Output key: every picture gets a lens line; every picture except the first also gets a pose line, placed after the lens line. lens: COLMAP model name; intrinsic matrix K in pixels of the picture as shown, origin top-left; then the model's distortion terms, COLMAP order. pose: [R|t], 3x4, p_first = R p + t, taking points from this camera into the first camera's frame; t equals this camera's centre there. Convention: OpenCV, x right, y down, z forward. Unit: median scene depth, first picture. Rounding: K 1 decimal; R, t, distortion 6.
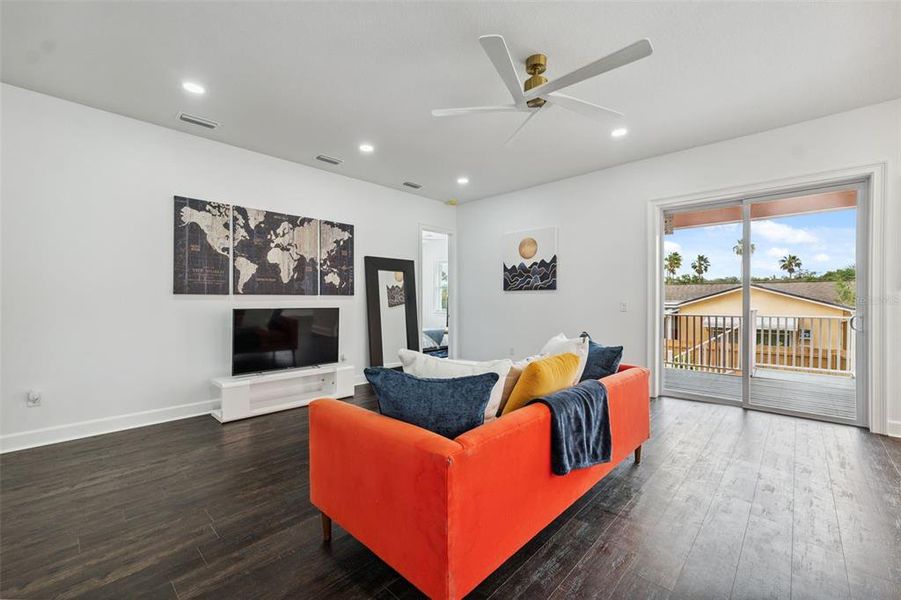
lens RADIAL K [[368.0, 0, 447.8], [0, 368.0, 300.8], [0, 0, 1]] dist [0.000075, -0.000149]
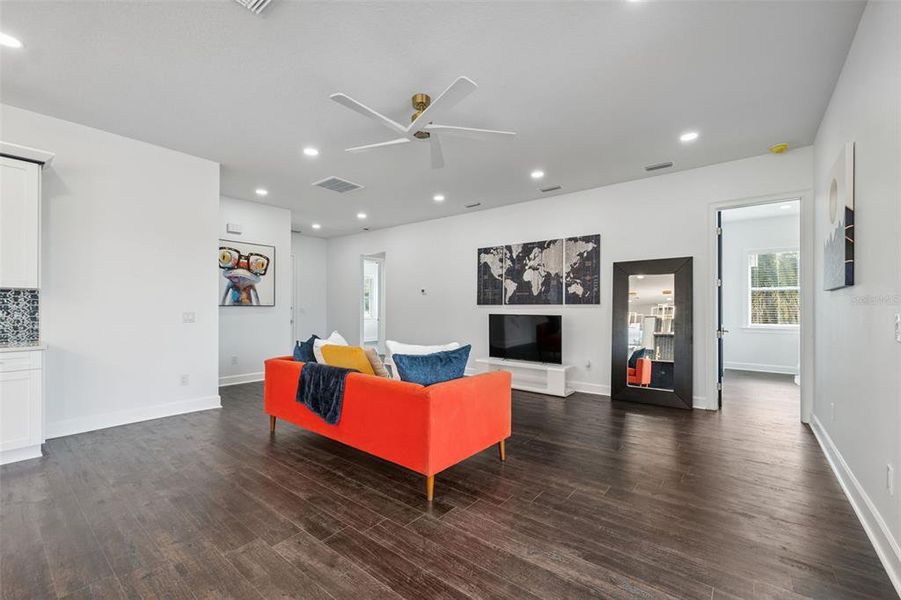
lens RADIAL K [[368.0, 0, 447.8], [0, 368.0, 300.8], [0, 0, 1]] dist [0.000075, -0.000149]
pose [[0.101107, -0.021831, -0.994636, 0.810169], [-0.006075, 0.999727, -0.022560, 0.002098], [0.994857, 0.008323, 0.100947, 0.564802]]
